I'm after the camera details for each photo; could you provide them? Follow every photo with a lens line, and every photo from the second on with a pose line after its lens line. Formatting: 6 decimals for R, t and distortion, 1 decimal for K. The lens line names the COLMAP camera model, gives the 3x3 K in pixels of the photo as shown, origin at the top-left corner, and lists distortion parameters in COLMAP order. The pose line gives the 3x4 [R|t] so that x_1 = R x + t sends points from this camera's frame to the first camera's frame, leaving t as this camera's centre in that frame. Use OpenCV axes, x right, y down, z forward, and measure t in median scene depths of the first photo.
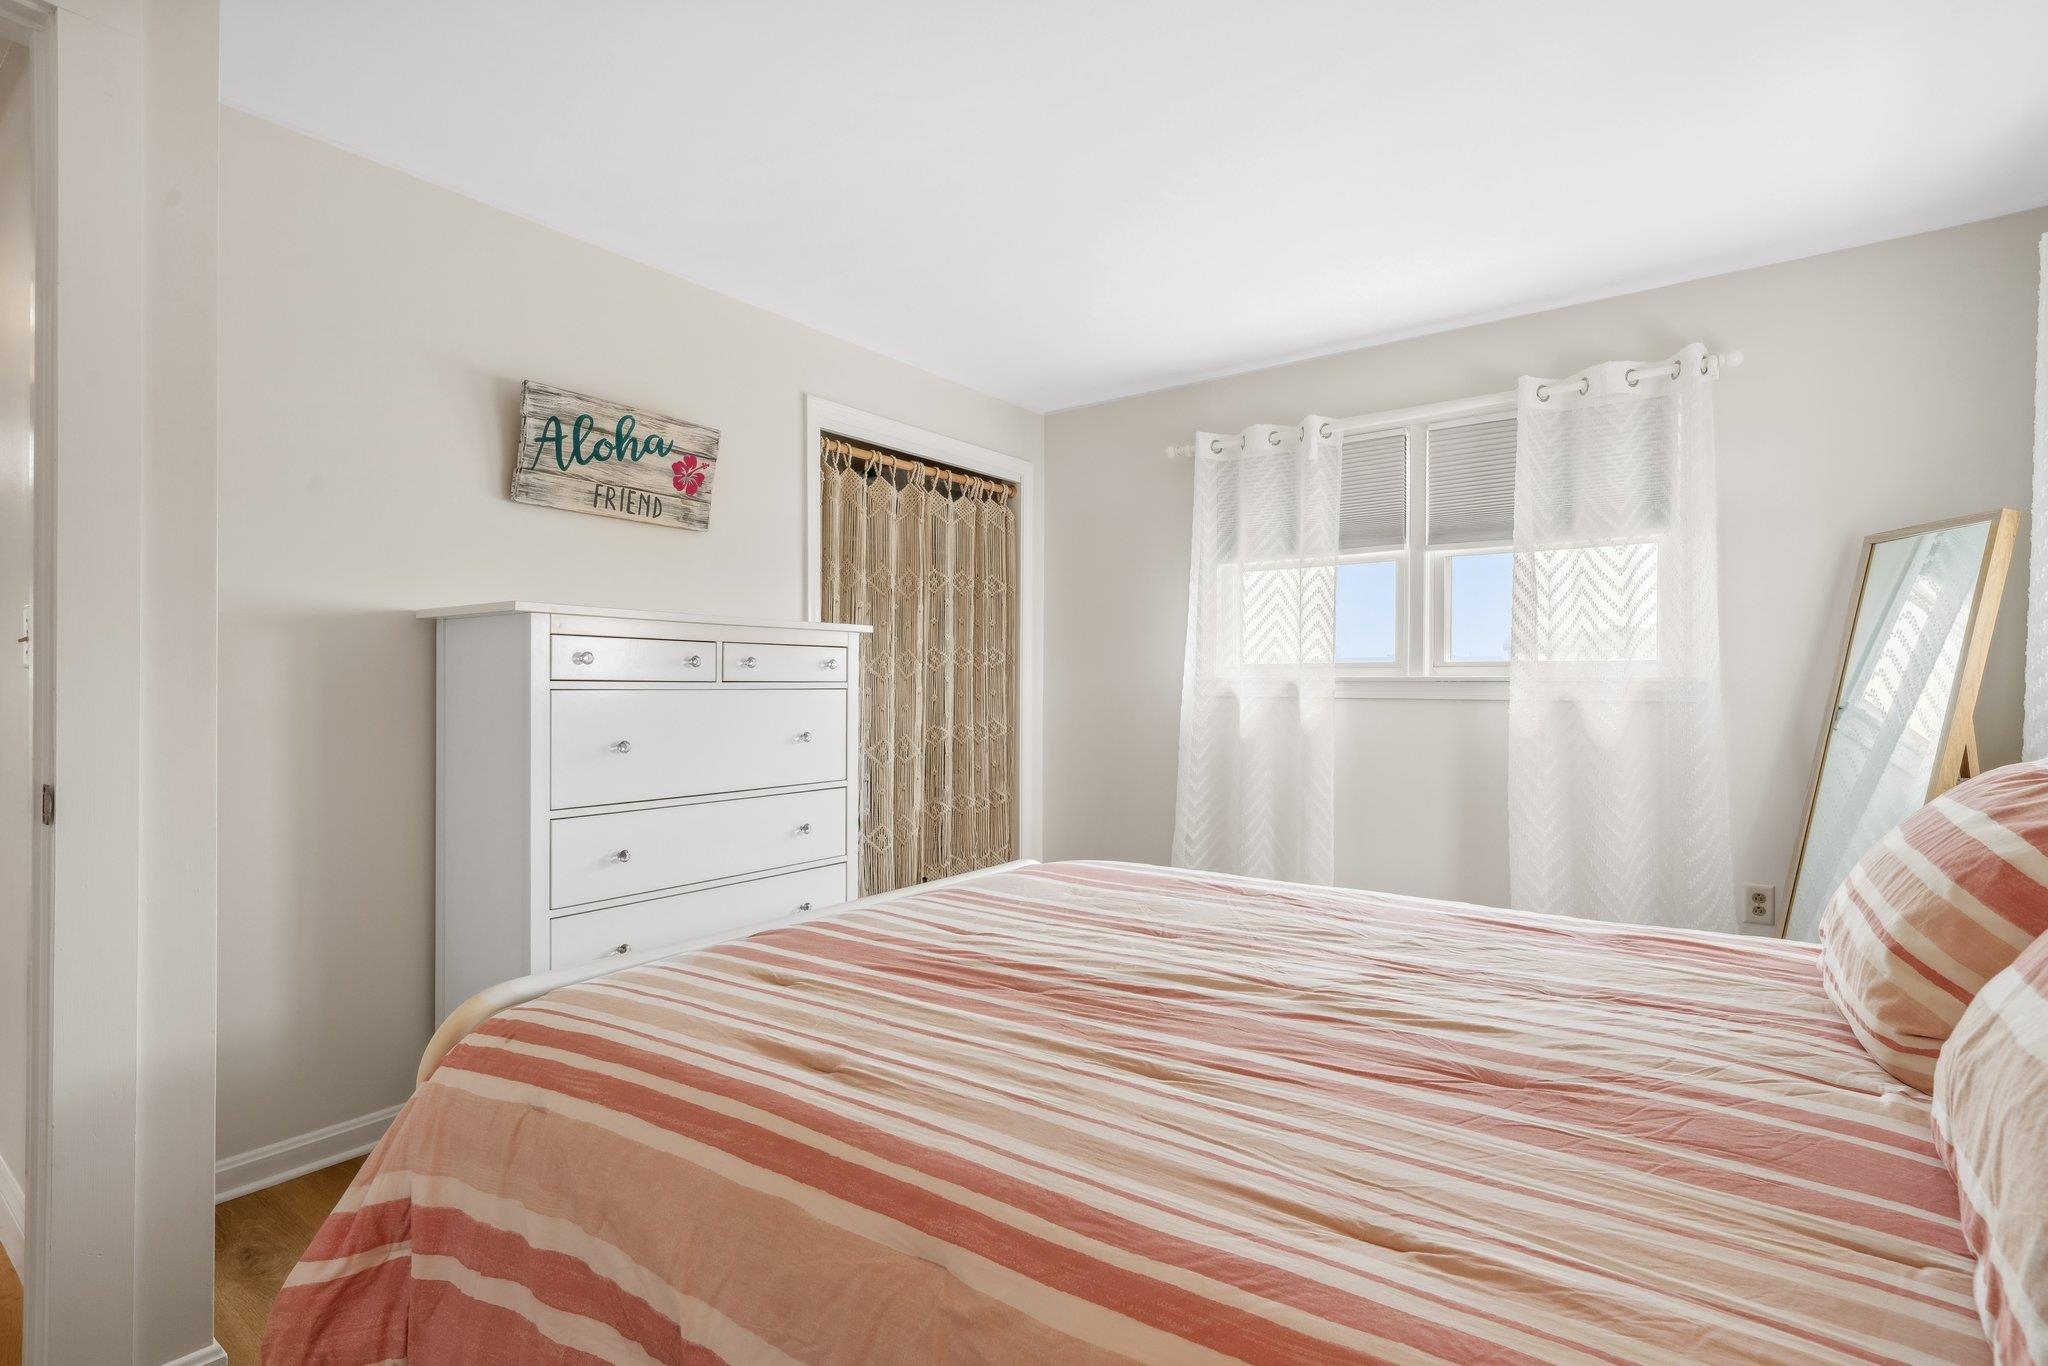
lens RADIAL K [[967.3, 0, 1024.0], [0, 967.3, 683.0], [0, 0, 1]] dist [0.001159, 0.000156]
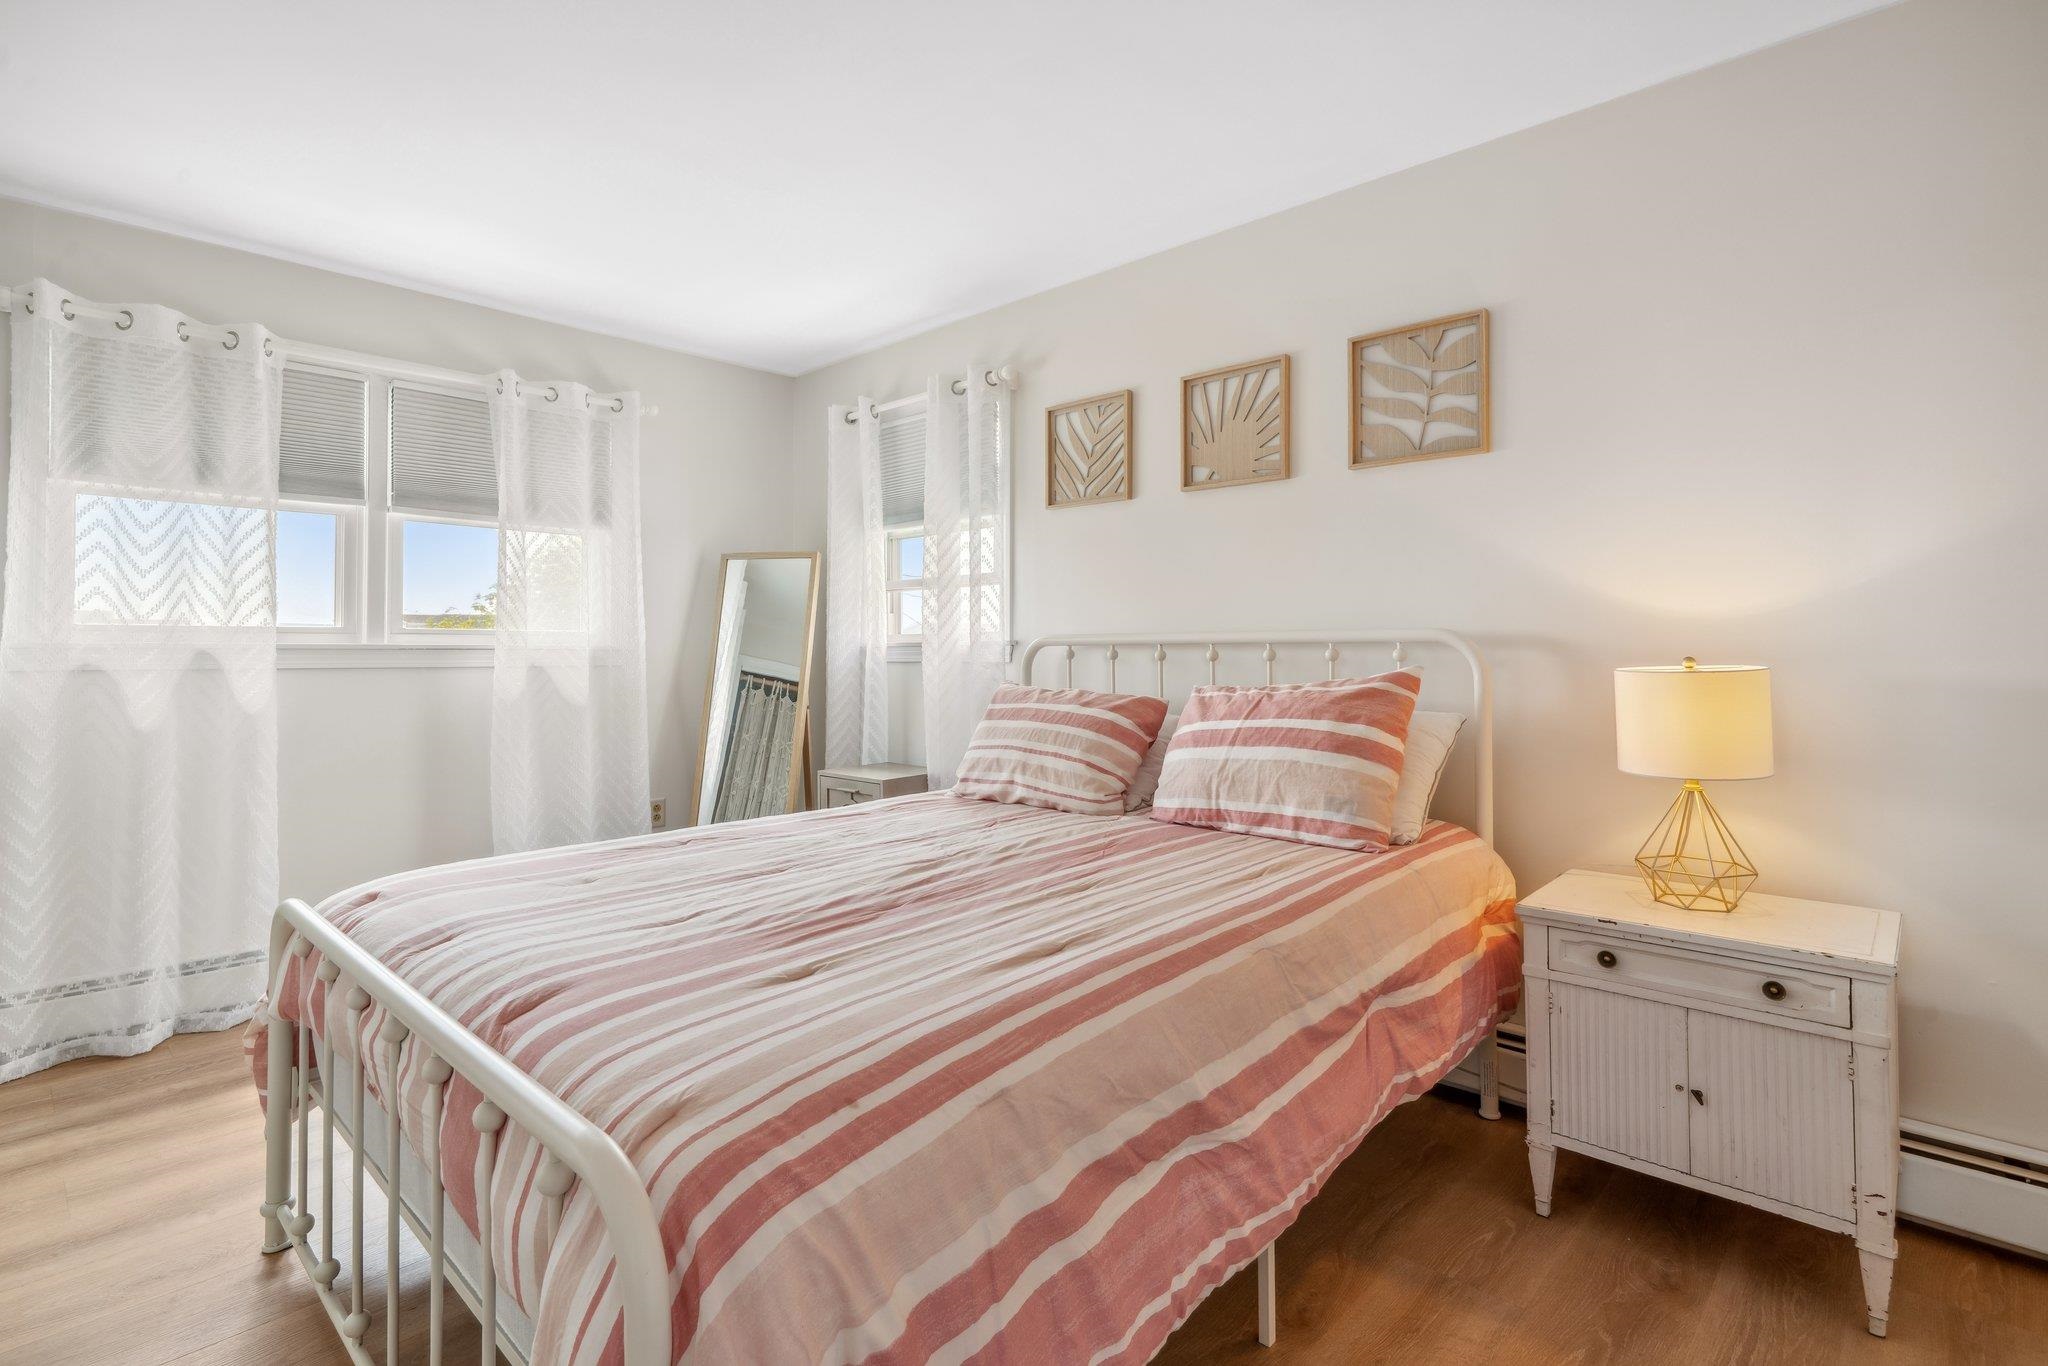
lens RADIAL K [[972.6, 0, 1025.9], [0, 972.6, 631.7], [0, 0, 1]] dist [-0.000524, -0.000110]
pose [[0.123803, 0.017663, 0.992150, -0.456138], [0.002469, 0.999833, -0.018107, 0.000029], [-0.992304, 0.004691, 0.123739, 0.266918]]
